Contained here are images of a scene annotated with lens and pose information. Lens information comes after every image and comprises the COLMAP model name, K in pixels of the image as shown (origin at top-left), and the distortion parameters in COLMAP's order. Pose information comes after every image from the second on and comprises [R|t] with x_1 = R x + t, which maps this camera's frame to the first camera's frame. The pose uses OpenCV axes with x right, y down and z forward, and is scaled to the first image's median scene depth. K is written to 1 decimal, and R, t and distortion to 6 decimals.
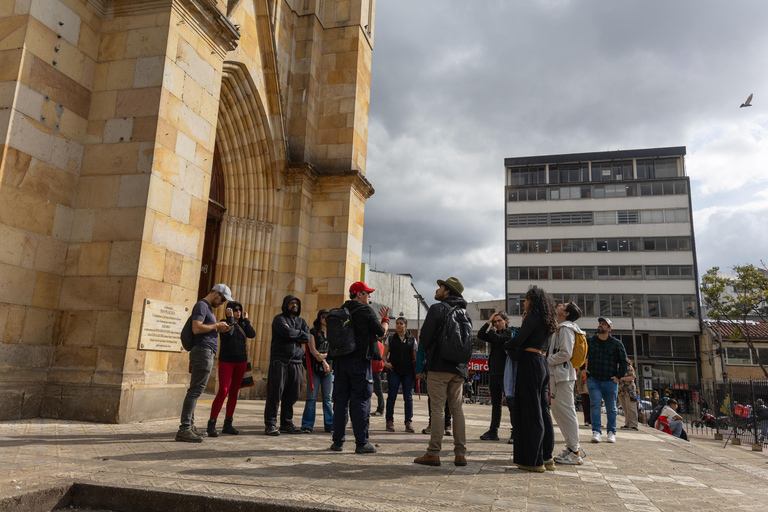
lens RADIAL K [[557.3, 0, 384.0], [0, 557.3, 256.0], [0, 0, 1]] dist [0.009445, 0.000481]
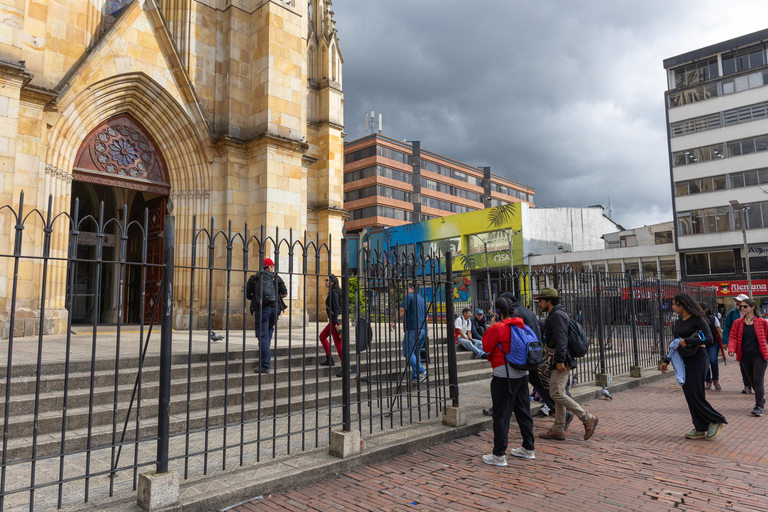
lens RADIAL K [[530.3, 0, 384.0], [0, 530.3, 256.0], [0, 0, 1]] dist [-0.023211, -0.002091]
pose [[0.881734, -0.103750, -0.460196, 0.604078], [0.145546, 0.987755, 0.056180, 0.067988], [0.448733, -0.116516, 0.886038, 0.109168]]
